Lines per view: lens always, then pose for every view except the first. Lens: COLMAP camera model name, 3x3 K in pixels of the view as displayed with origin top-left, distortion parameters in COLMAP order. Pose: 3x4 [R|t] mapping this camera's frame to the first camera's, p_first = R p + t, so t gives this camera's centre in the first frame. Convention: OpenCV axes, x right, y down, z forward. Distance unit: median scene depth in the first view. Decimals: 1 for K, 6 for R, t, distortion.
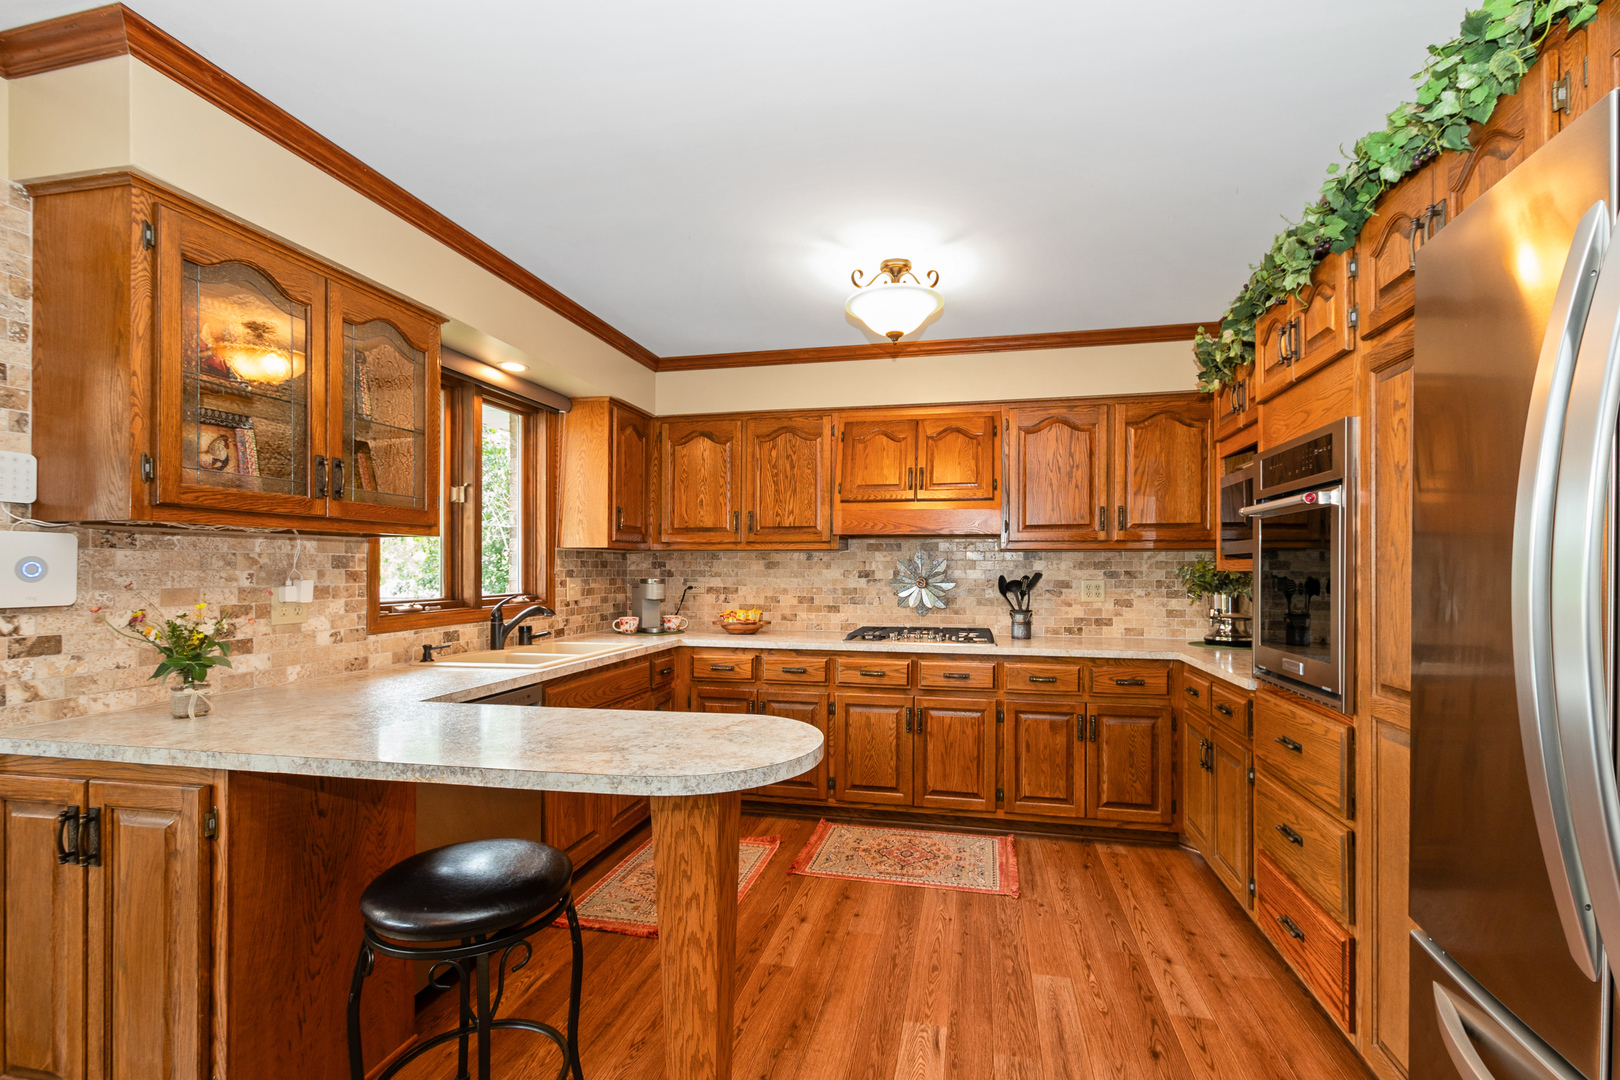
lens RADIAL K [[719.5, 0, 818.2], [0, 719.5, 538.6], [0, 0, 1]] dist [0.011594, -0.004318]
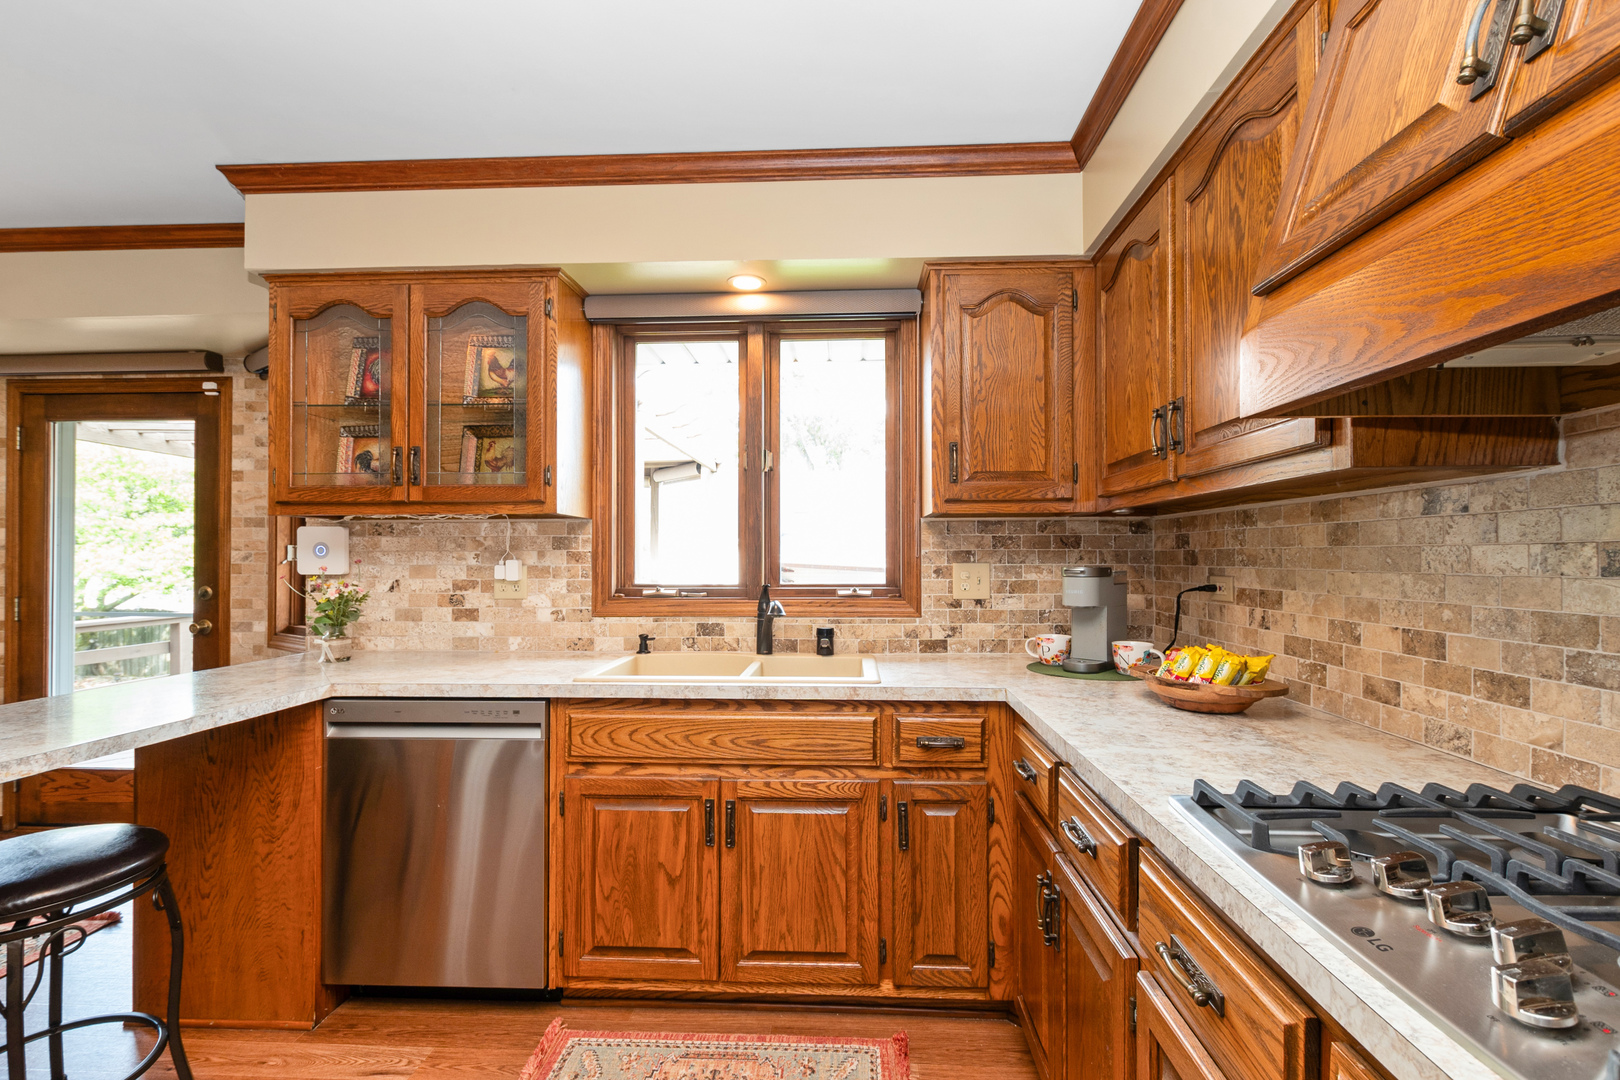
lens RADIAL K [[719.5, 0, 818.2], [0, 719.5, 538.6], [0, 0, 1]] dist [0.011594, -0.004318]
pose [[0.168047, -0.024516, -0.985474, 0.417978], [0.042210, 0.998953, -0.017654, 0.059421], [0.984875, -0.038631, 0.168906, 1.186950]]
